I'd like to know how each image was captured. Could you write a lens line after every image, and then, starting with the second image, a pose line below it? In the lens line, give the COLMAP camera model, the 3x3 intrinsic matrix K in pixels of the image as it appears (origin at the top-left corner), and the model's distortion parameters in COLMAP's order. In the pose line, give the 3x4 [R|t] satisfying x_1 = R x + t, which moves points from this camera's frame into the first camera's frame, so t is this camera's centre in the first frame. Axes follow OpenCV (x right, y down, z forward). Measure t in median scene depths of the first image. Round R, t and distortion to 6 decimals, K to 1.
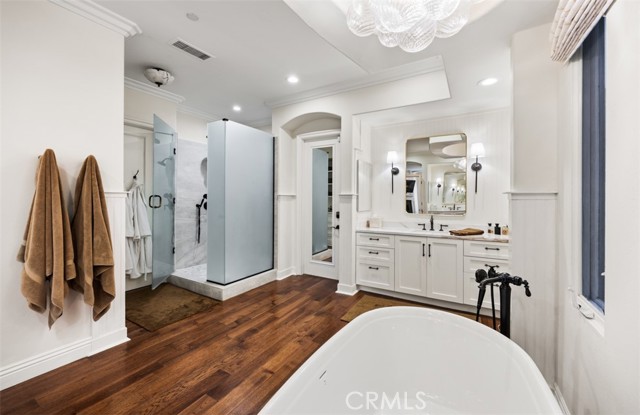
lens RADIAL K [[252.4, 0, 324.2], [0, 252.4, 197.4], [0, 0, 1]] dist [-0.007796, 0.000236]
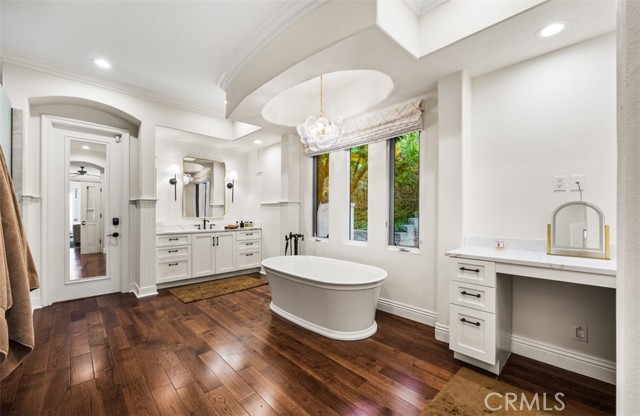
lens RADIAL K [[252.4, 0, 323.1], [0, 252.4, 212.9], [0, 0, 1]] dist [-0.007796, 0.000236]
pose [[0.256919, -0.006010, 0.966414, -0.751458], [-0.003630, 0.999968, 0.007184, 0.034373], [-0.966426, -0.005354, 0.256889, 0.044162]]
